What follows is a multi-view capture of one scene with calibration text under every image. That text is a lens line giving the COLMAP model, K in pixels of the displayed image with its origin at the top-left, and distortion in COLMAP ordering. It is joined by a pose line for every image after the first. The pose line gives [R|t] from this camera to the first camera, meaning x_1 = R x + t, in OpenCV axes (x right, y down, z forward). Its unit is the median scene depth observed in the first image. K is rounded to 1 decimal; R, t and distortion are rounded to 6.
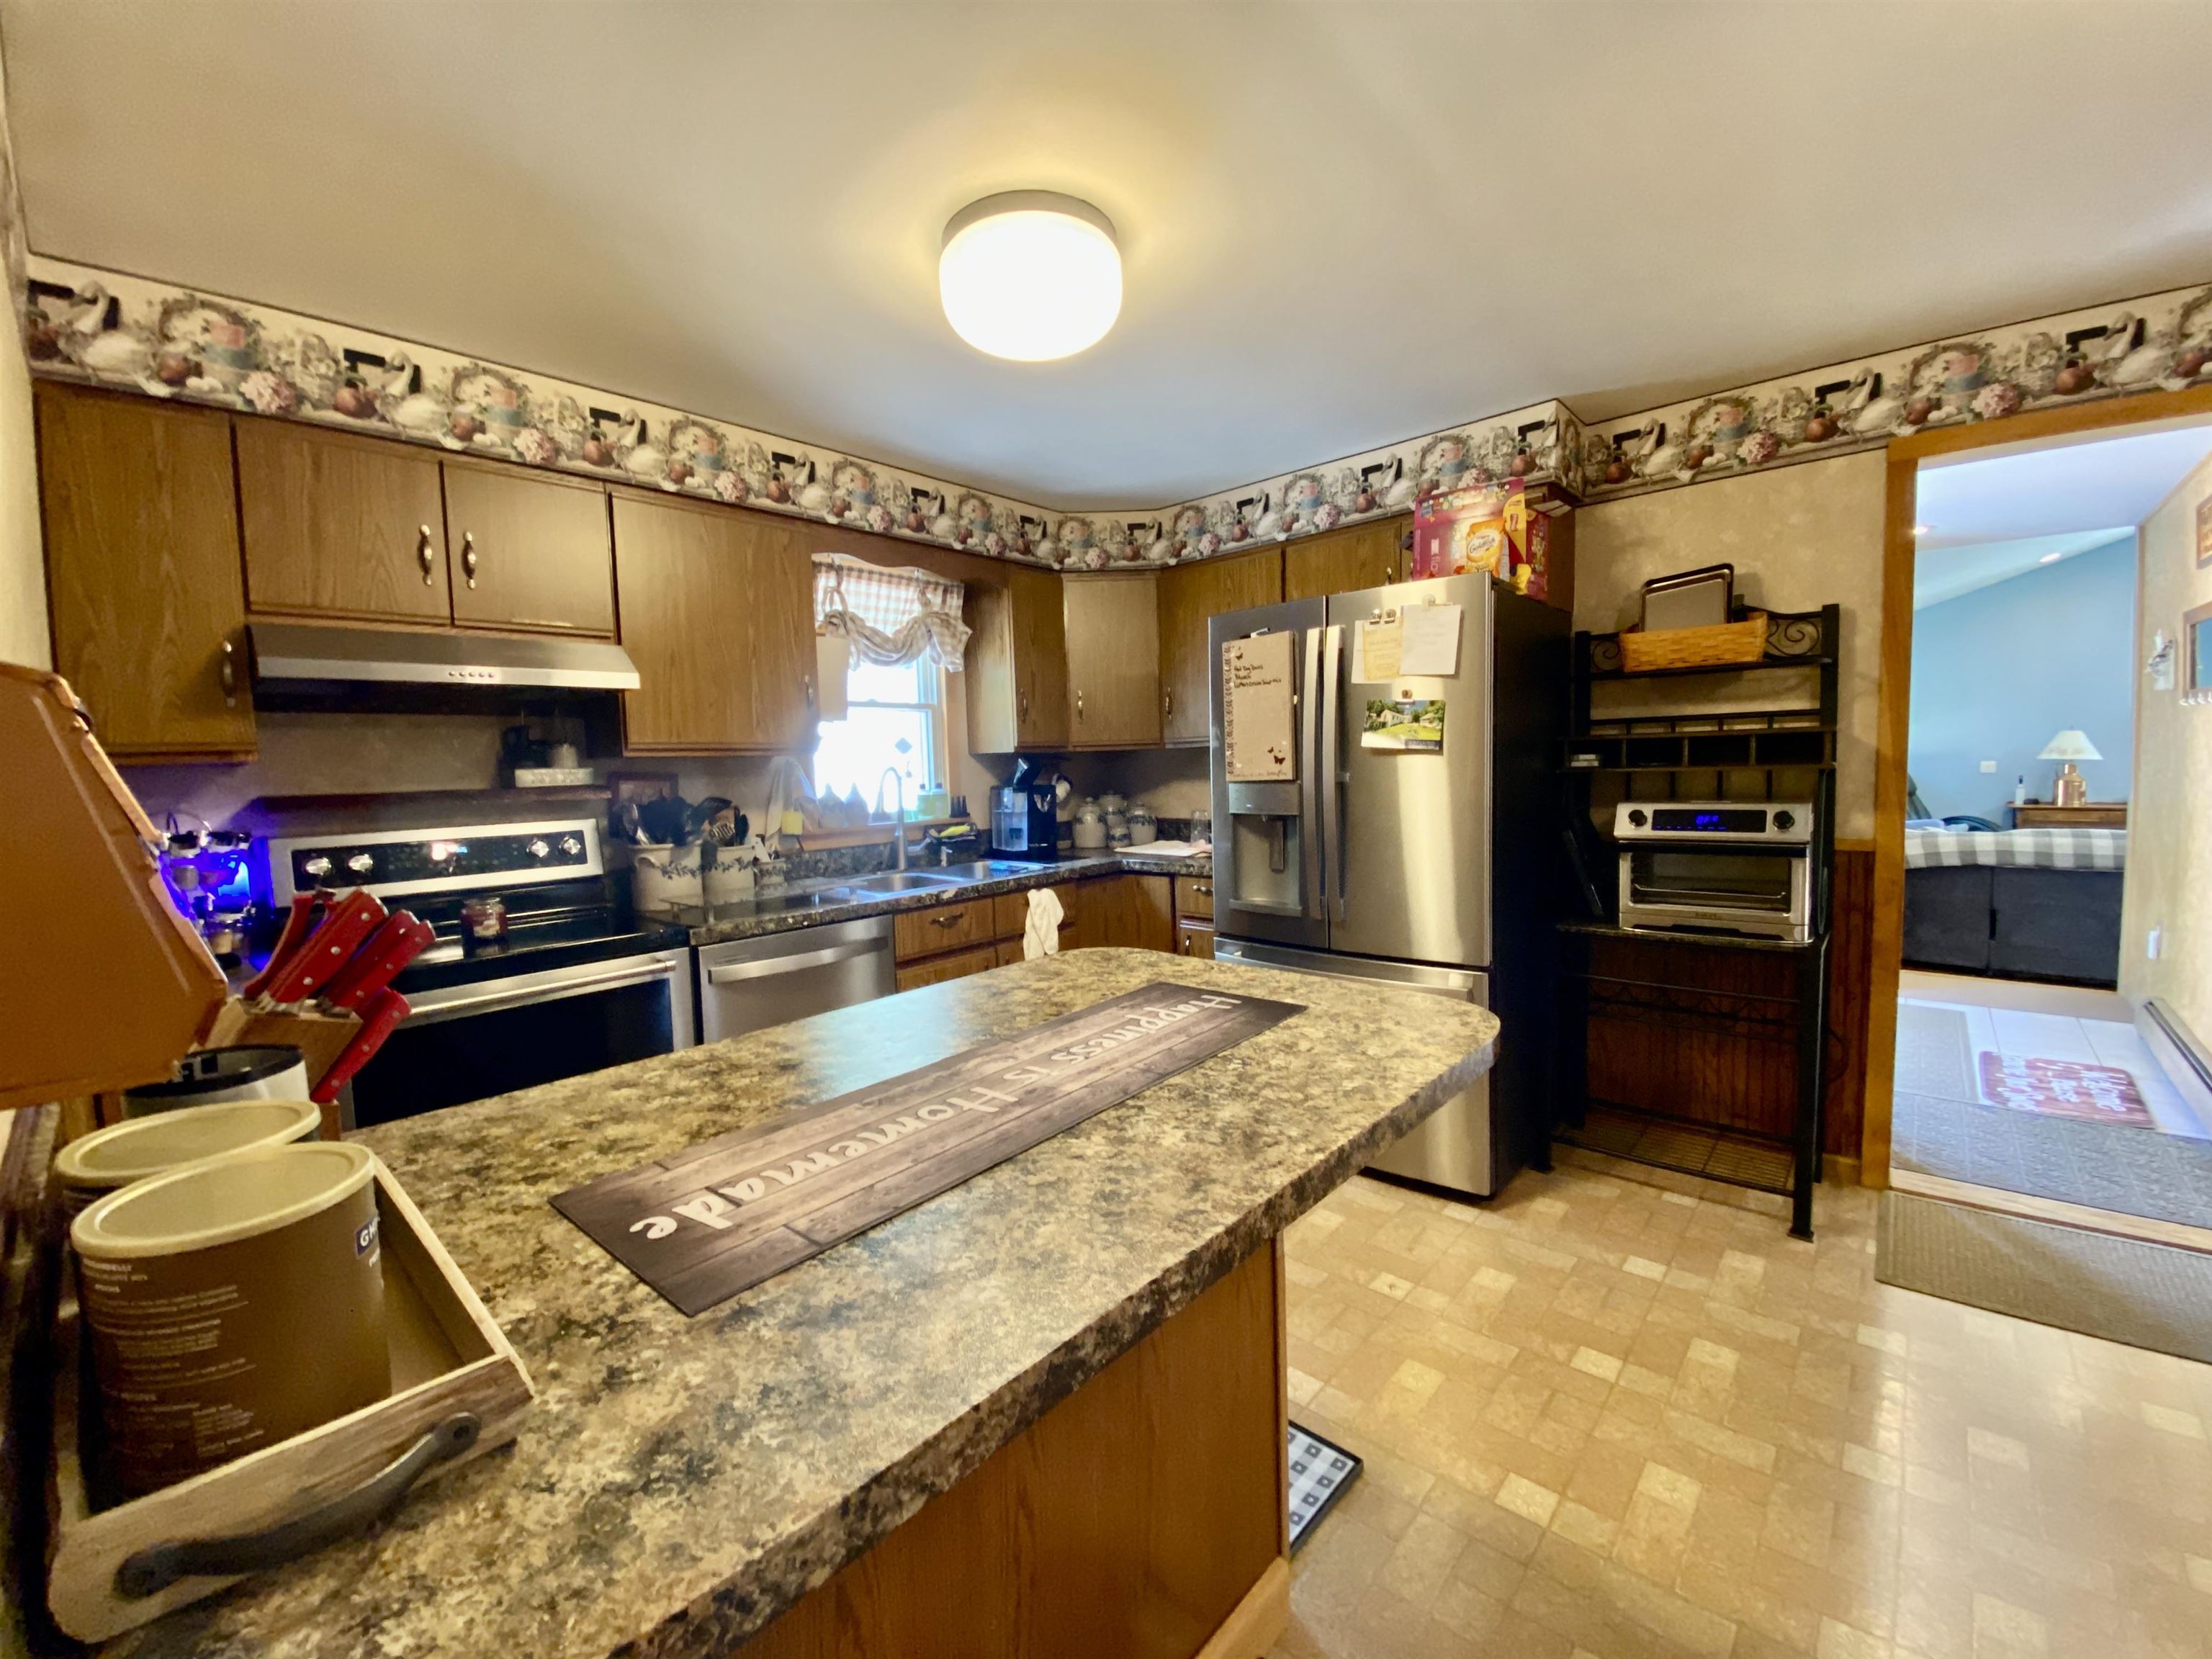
lens RADIAL K [[888.9, 0, 1106.0], [0, 888.9, 829.5], [0, 0, 1]] dist [-0.000425, -0.012263]
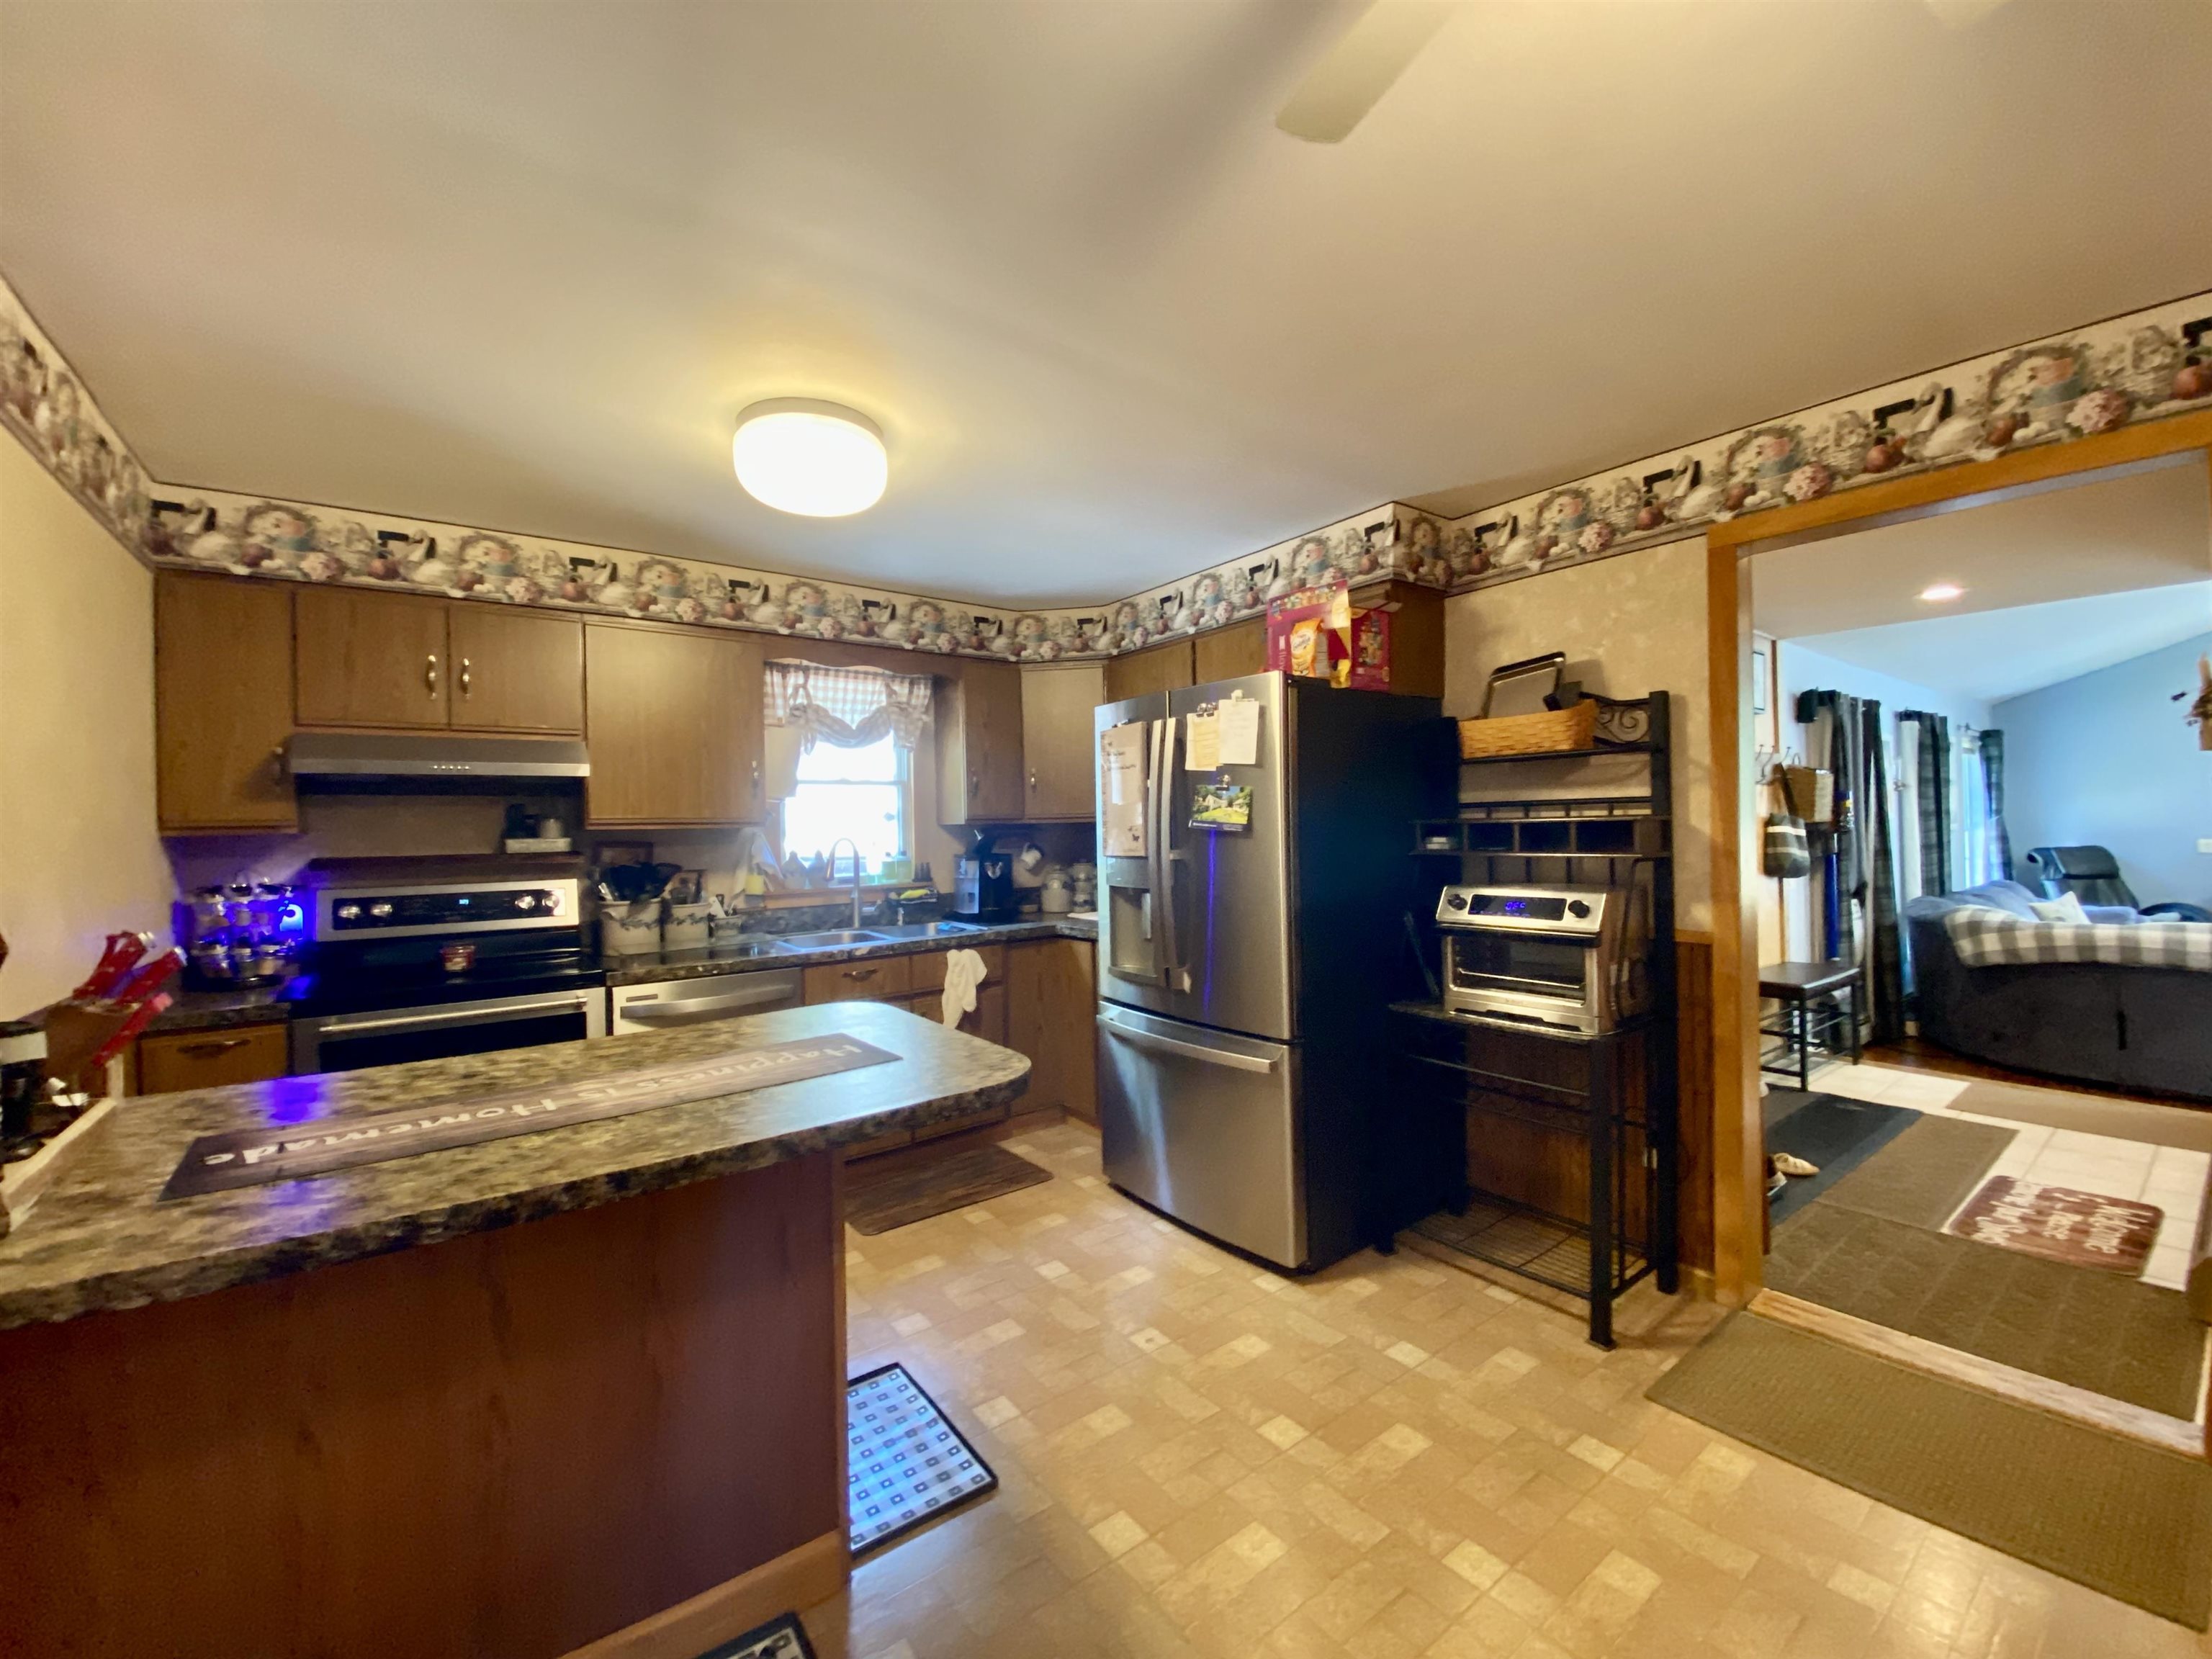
lens RADIAL K [[886.1, 0, 1106.0], [0, 886.1, 829.5], [0, 0, 1]] dist [0.003280, -0.013459]
pose [[0.981822, 0.012966, -0.189362, 0.397082], [-0.025471, 0.997641, -0.063753, -0.021487], [0.188088, 0.067417, 0.979836, -0.075344]]
